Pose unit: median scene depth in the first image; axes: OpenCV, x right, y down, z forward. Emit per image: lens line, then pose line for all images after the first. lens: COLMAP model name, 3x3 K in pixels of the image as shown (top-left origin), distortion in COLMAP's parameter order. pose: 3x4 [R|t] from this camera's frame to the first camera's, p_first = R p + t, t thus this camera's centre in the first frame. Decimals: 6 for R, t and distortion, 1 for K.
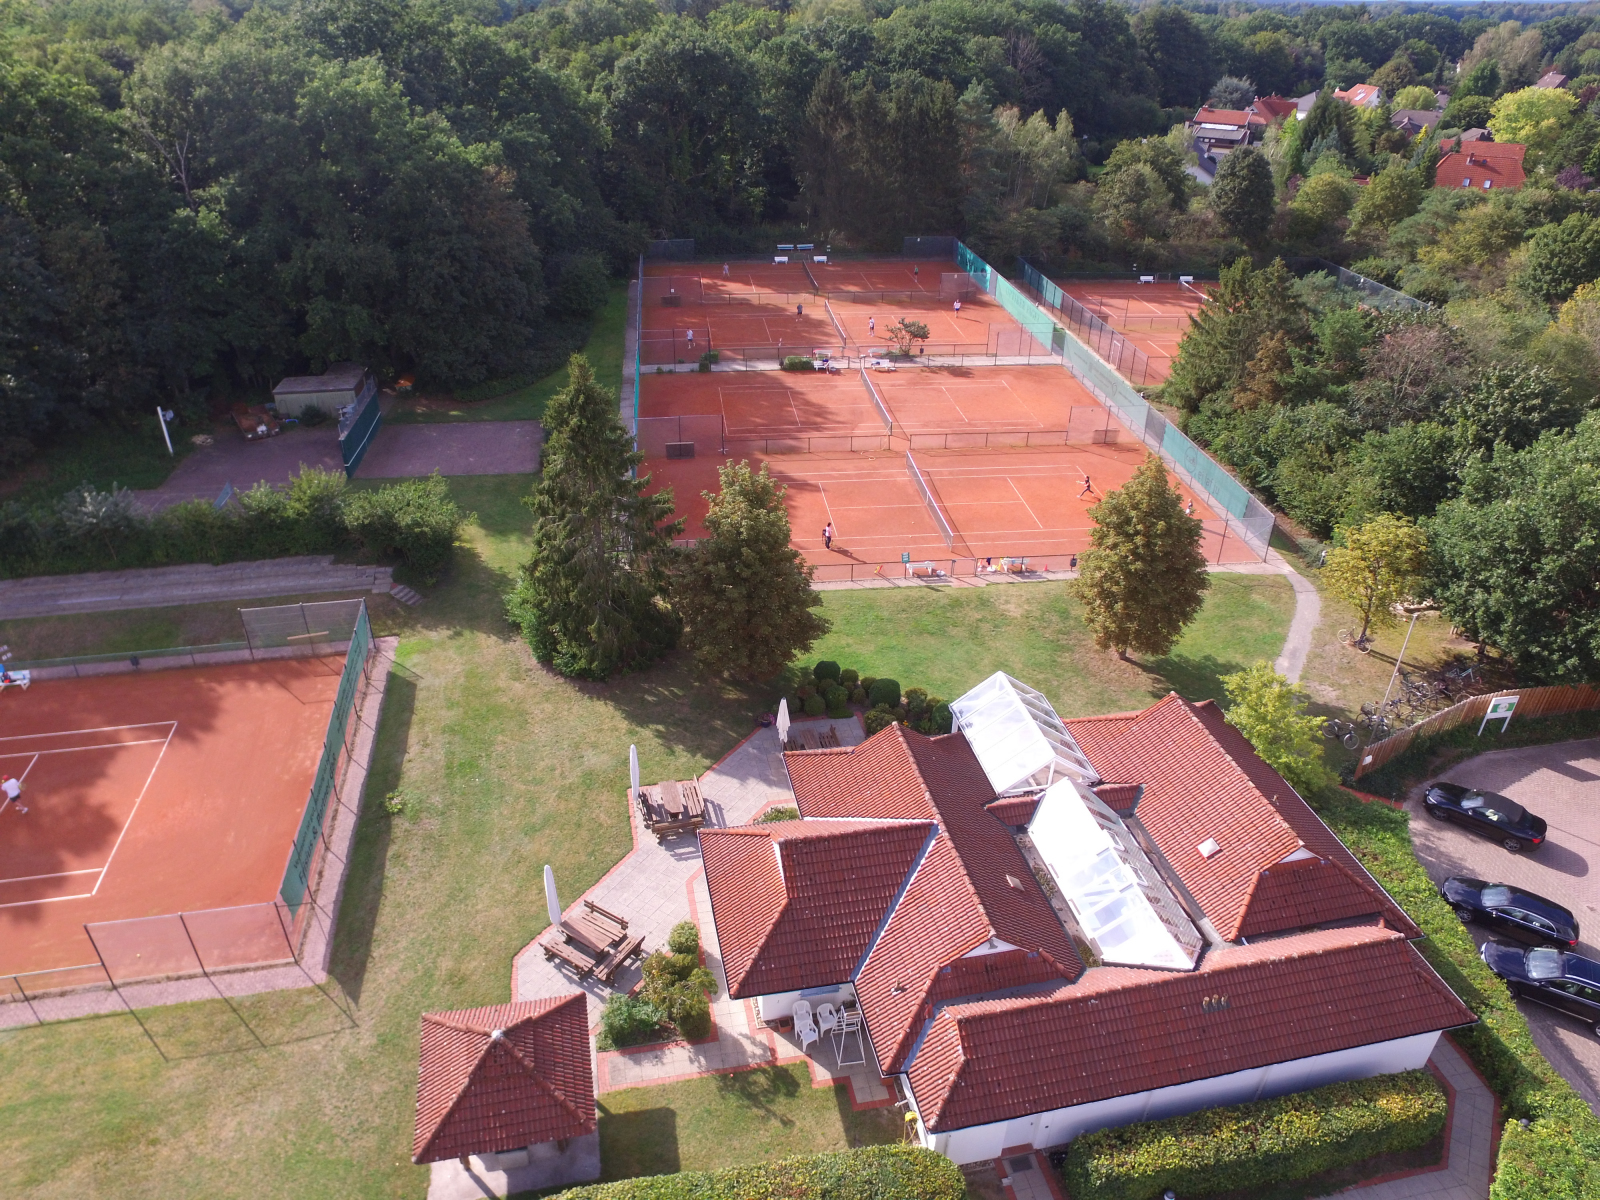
lens RADIAL K [[1106.3, 0, 796.8], [0, 1106.3, 603.8], [0, 0, 1]] dist [-0.116693, 0.086162]
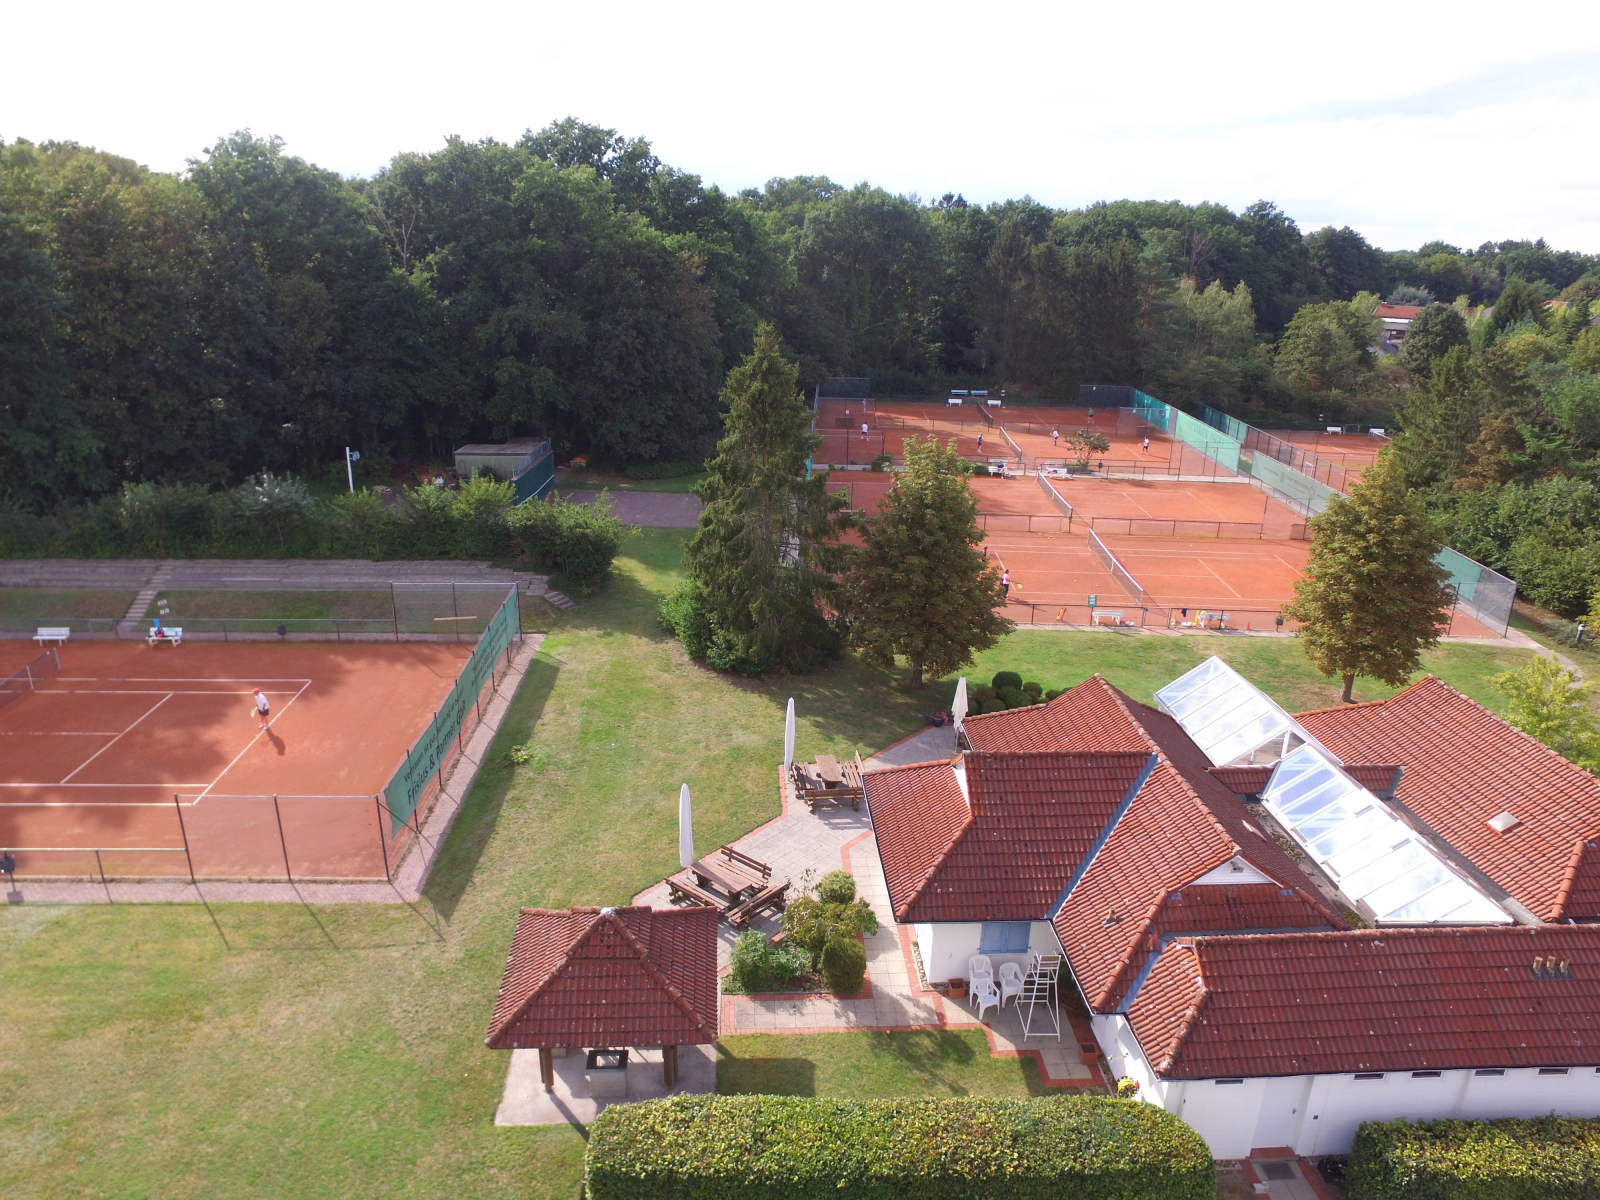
lens RADIAL K [[1106.3, 0, 789.4], [0, 1106.3, 589.7], [0, 0, 1]] dist [-0.116693, 0.086162]
pose [[0.987916, 0.054768, -0.144993, -0.022220], [-0.084039, 0.975315, -0.204202, 0.188196], [0.130230, 0.213919, 0.968132, 0.103114]]
